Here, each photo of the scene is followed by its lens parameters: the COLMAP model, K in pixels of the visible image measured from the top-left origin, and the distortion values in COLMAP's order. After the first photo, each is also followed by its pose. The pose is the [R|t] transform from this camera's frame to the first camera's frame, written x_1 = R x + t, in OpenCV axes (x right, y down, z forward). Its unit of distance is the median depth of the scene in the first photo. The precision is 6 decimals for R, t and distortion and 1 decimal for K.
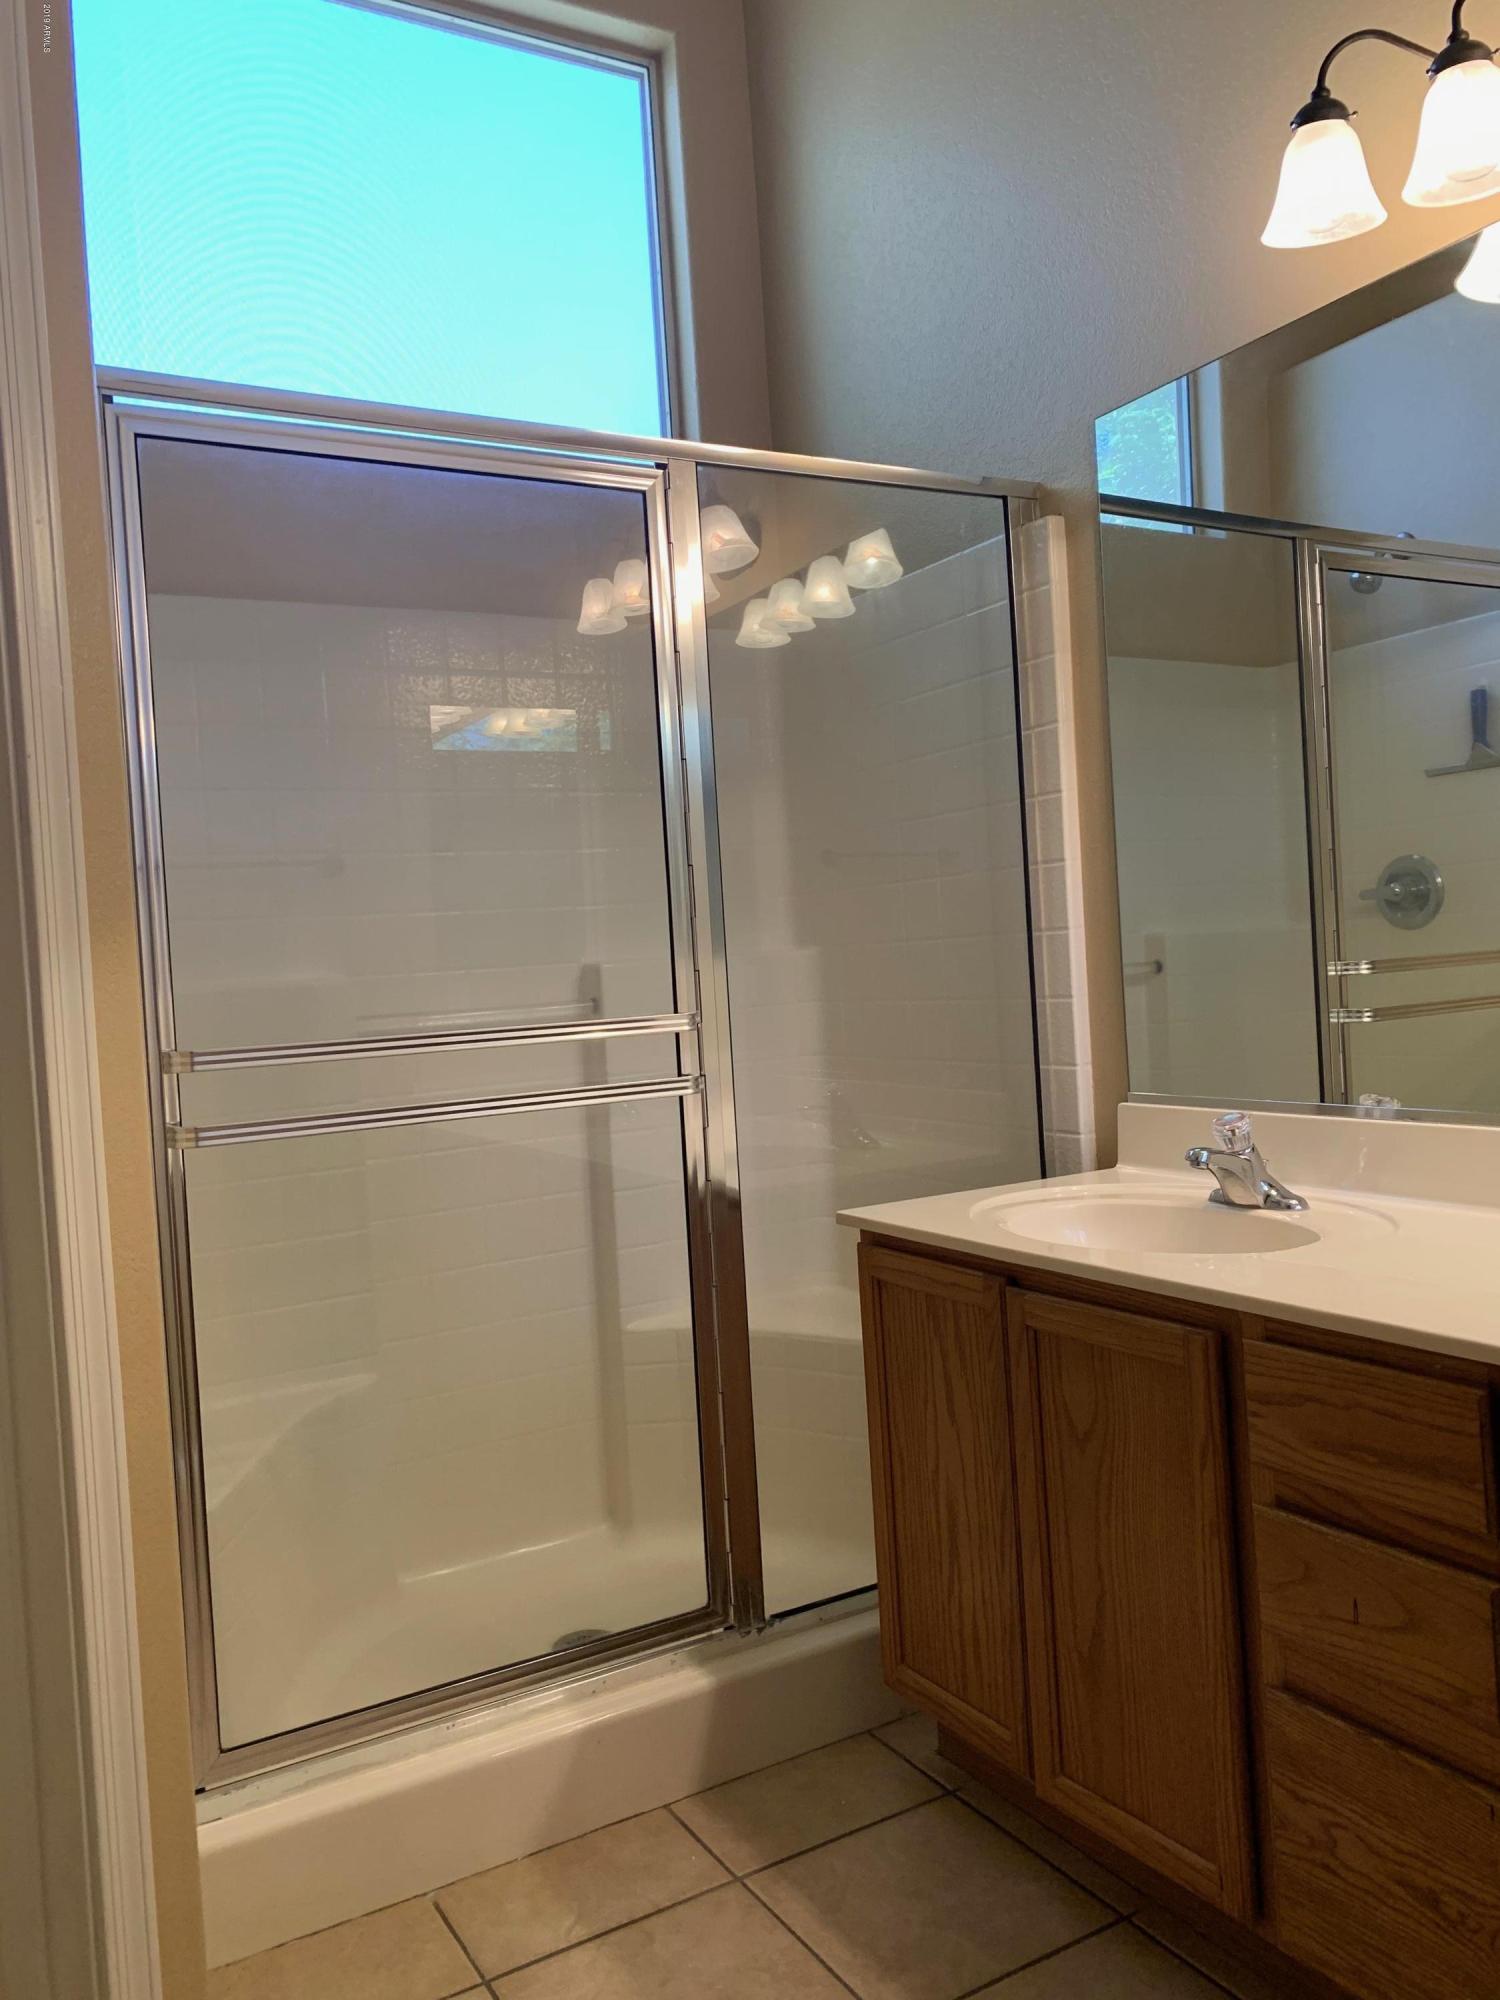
lens RADIAL K [[1555.1, 0, 750.0], [0, 1555.1, 1000.0], [0, 0, 1]] dist [0.018085, -0.004942]
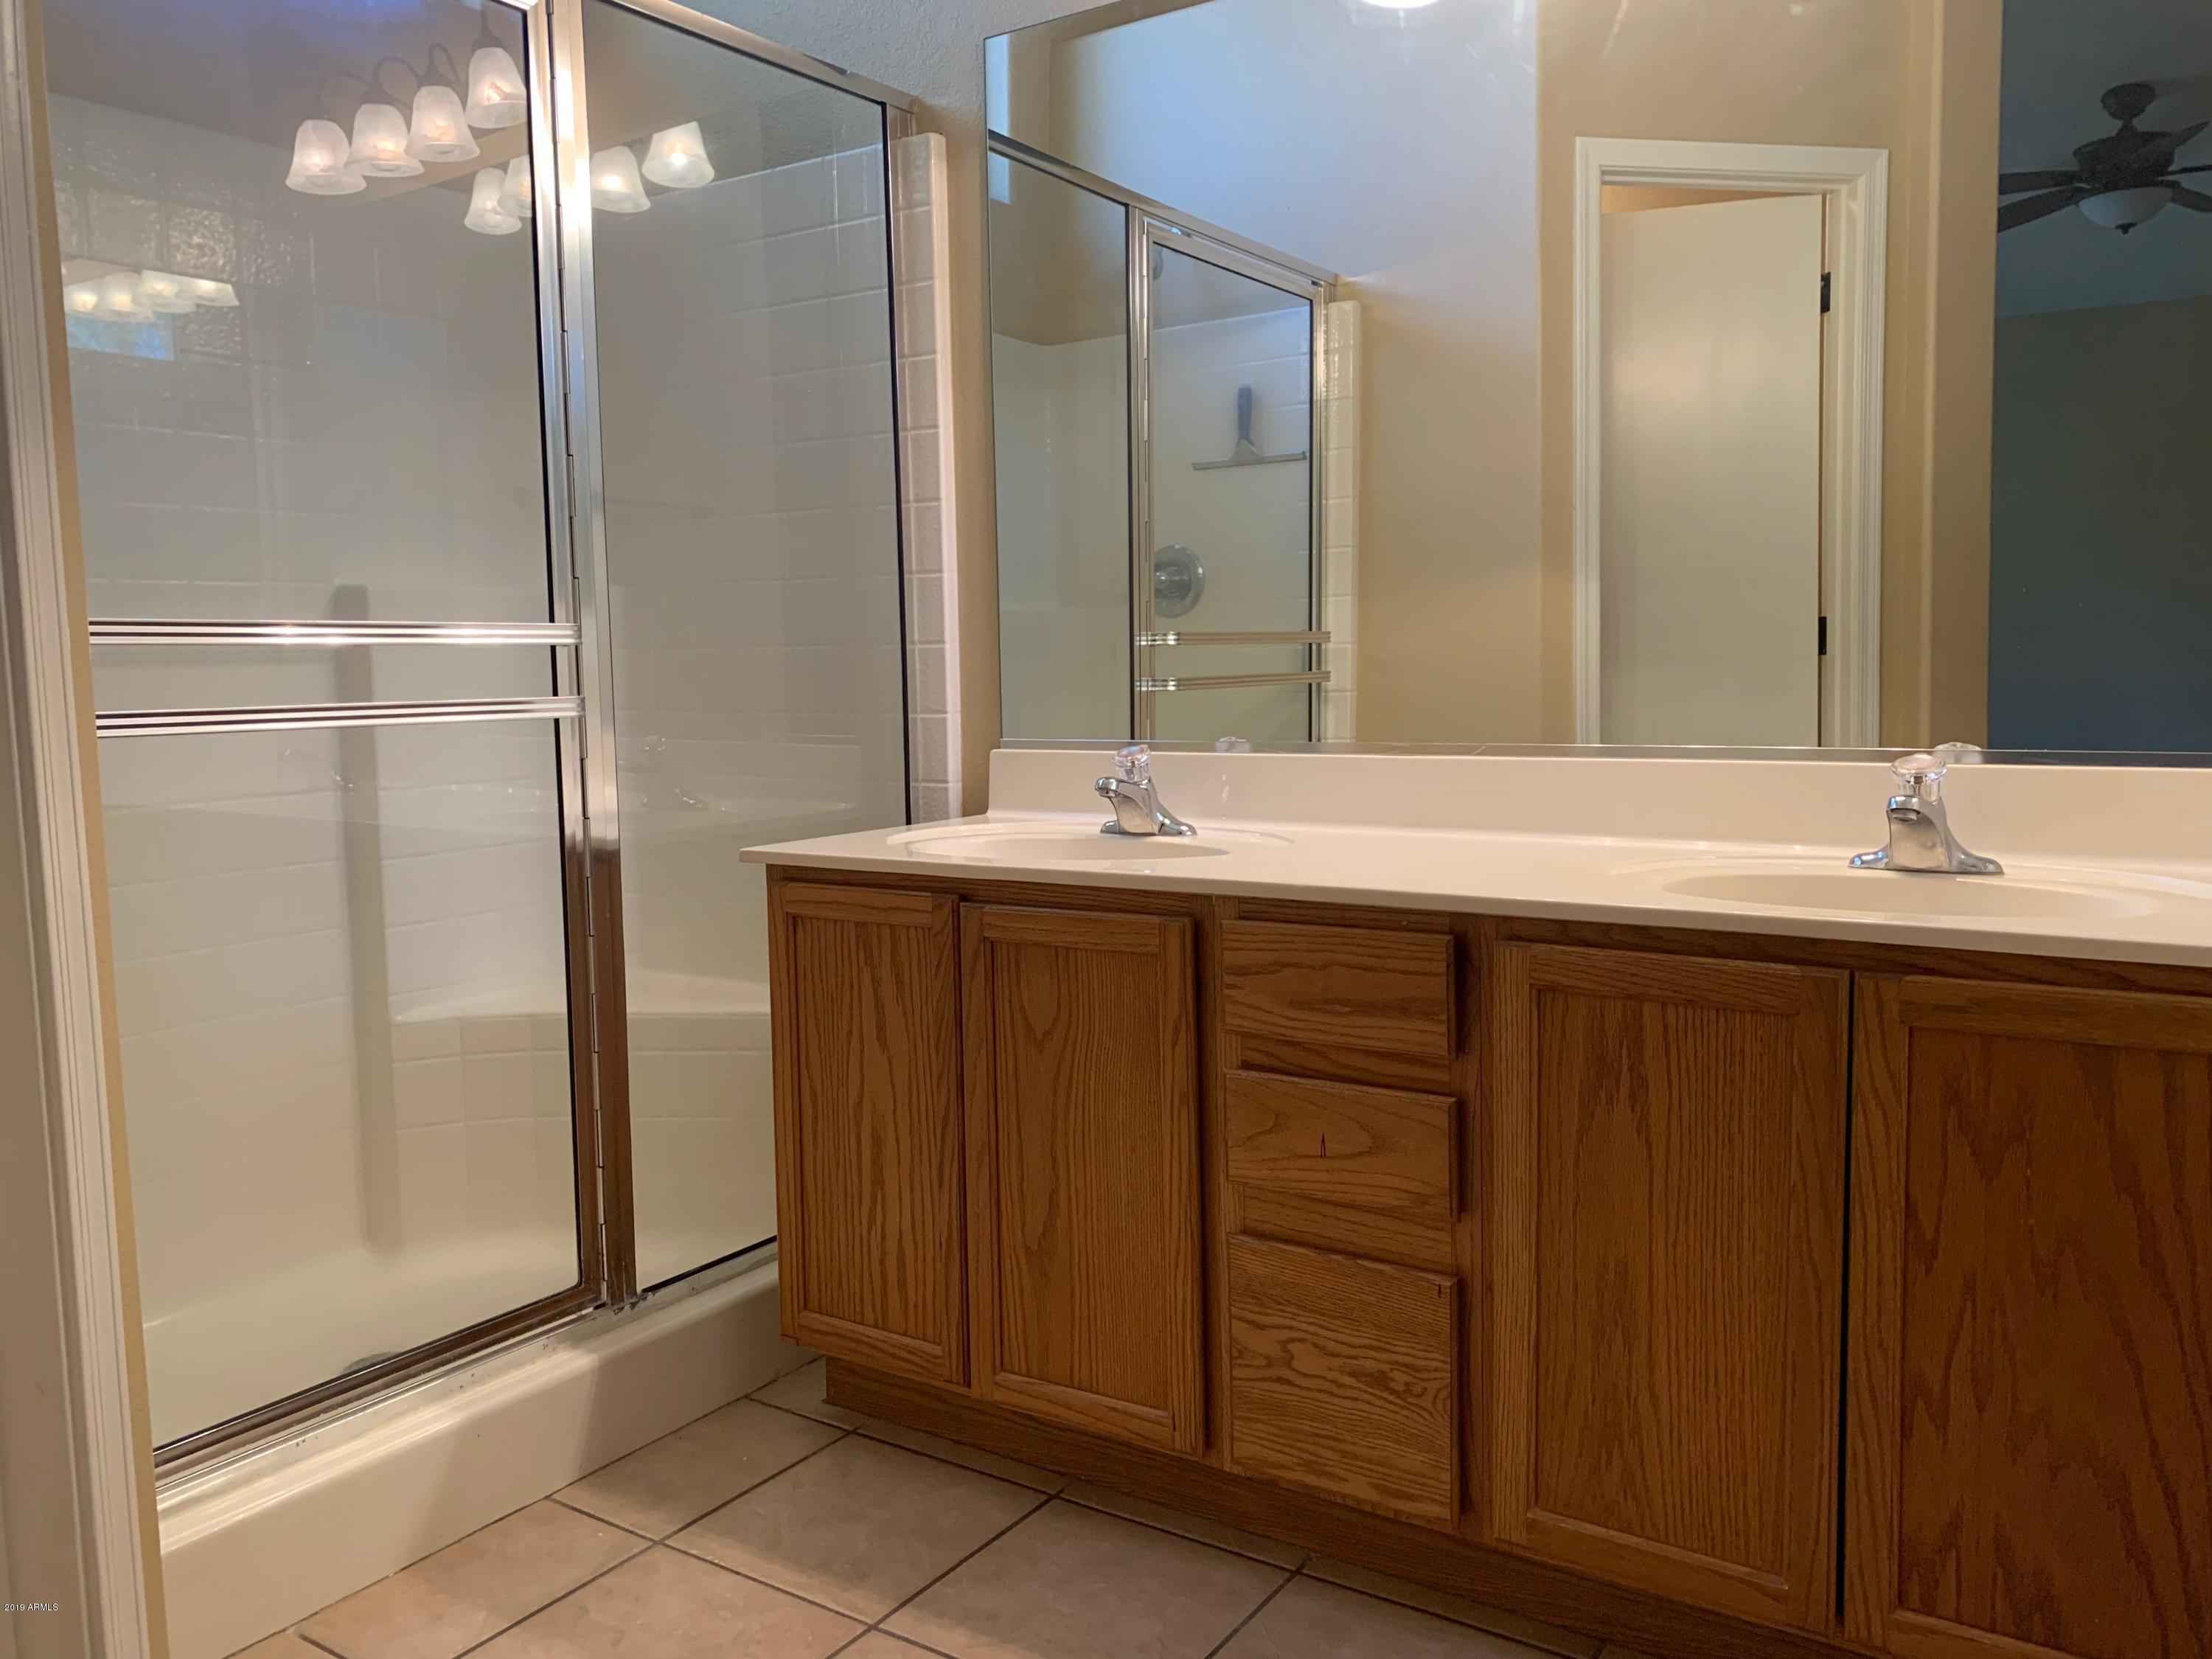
lens RADIAL K [[1700.5, 0, 1106.0], [0, 1700.5, 829.5], [0, 0, 1]] dist [0.068979, -0.052150]
pose [[0.901448, -0.001298, 0.432886, -0.201829], [-0.023713, 0.998346, 0.052373, 0.069841], [-0.432238, -0.057476, 0.899926, -0.023144]]
